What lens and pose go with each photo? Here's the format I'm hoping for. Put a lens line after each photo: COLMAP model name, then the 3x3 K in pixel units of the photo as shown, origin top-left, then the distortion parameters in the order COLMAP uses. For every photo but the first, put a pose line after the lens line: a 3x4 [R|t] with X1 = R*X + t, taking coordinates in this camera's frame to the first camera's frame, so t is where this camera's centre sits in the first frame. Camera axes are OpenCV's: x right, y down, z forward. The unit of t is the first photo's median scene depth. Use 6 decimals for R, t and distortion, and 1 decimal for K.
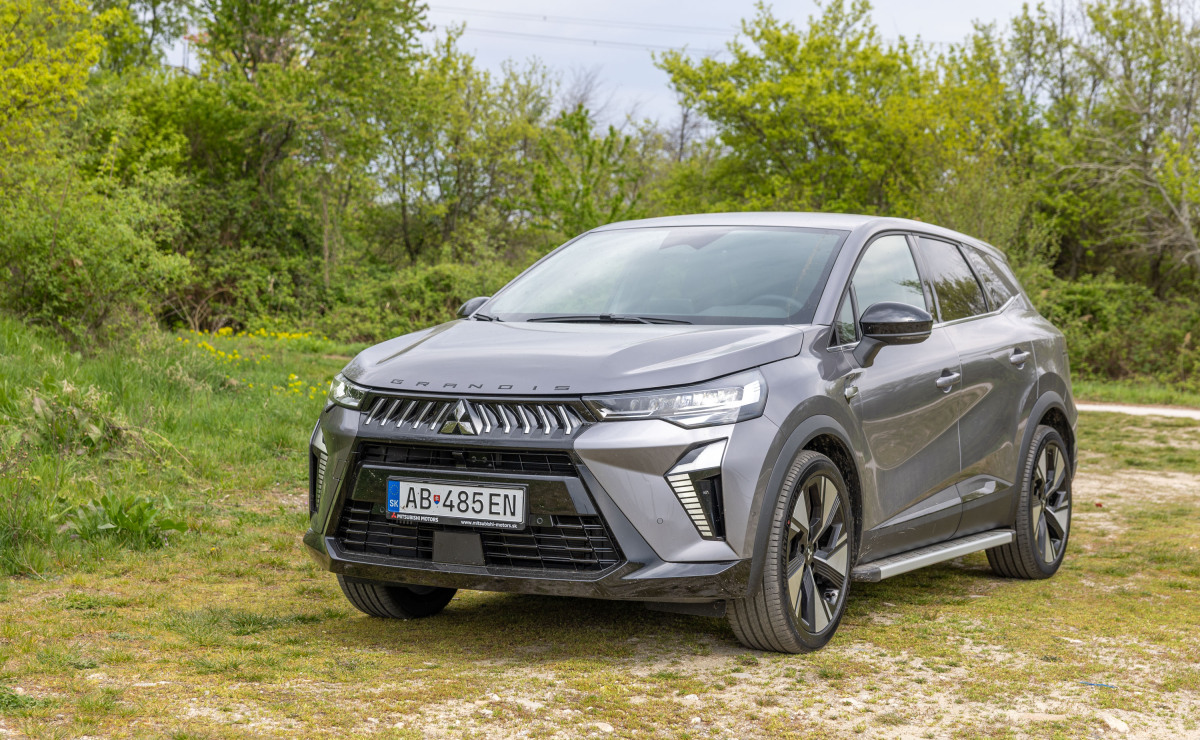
lens RADIAL K [[2118.5, 0, 593.9], [0, 2118.5, 375.0], [0, 0, 1]] dist [0.036753, 0.000000]
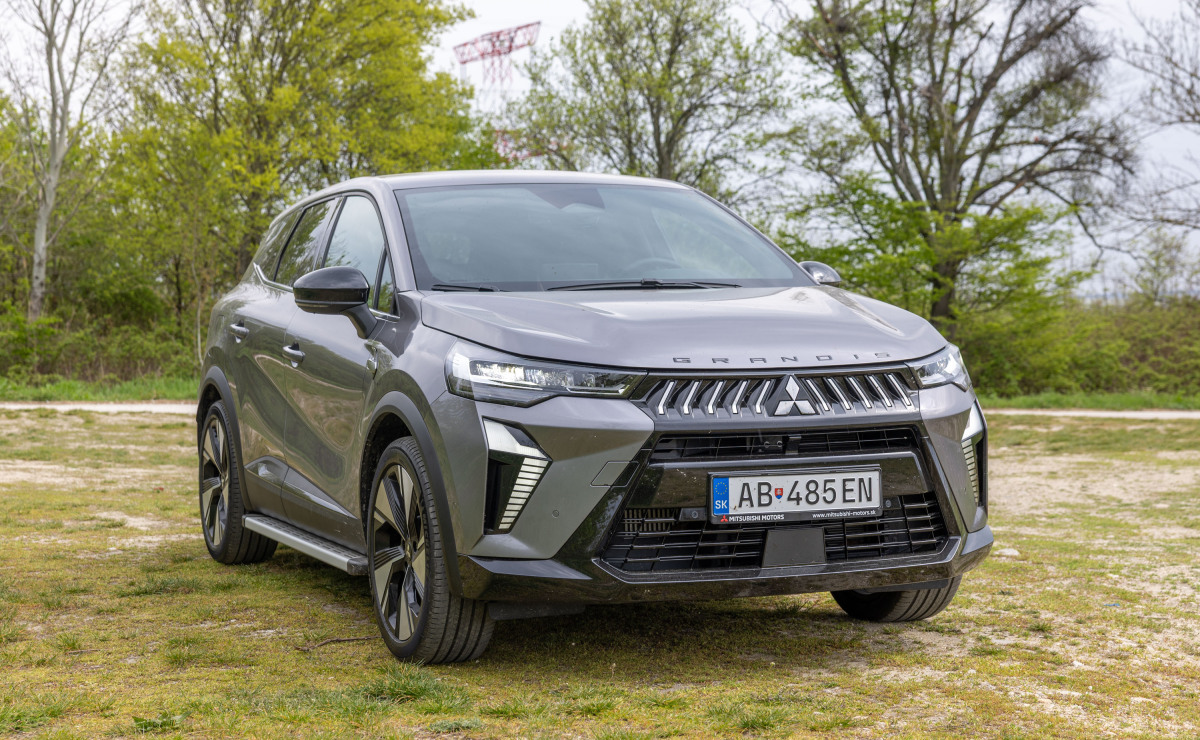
lens RADIAL K [[2118.5, 0, 591.4], [0, 2118.5, 367.0], [0, 0, 1]] dist [0.036753, 0.000000]
pose [[0.634028, -0.050743, 0.771644, -0.773423], [0.049447, 0.998463, 0.025030, -0.017187], [-0.771728, 0.022286, 0.635562, 0.510598]]
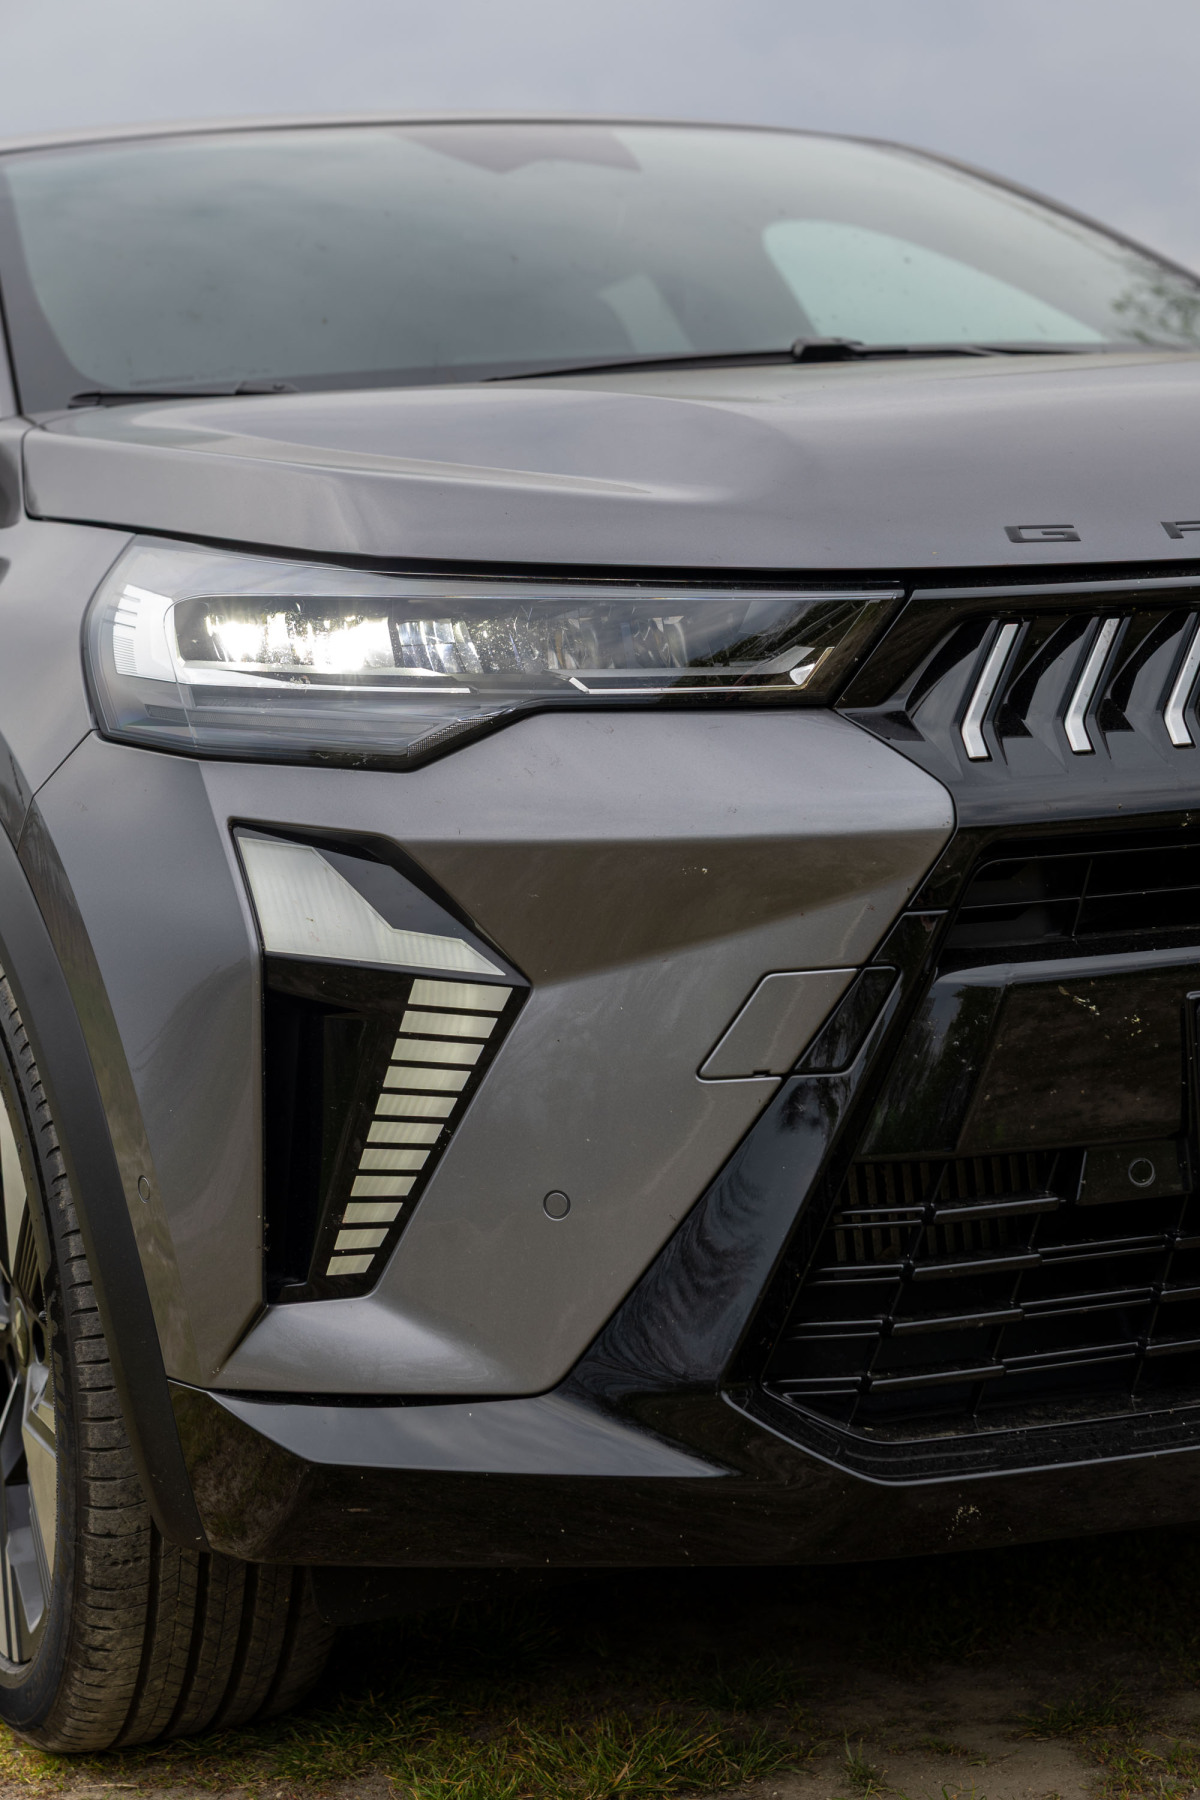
lens RADIAL K [[3443.9, 0, 597.3], [0, 3443.9, 894.7], [0, 0, 1]] dist [0.051617, 0.000000]
pose [[0.596641, -0.133722, 0.791289, -0.388148], [0.110412, 0.990321, 0.084105, 0.005047], [-0.794876, 0.037188, 0.605631, 0.856205]]
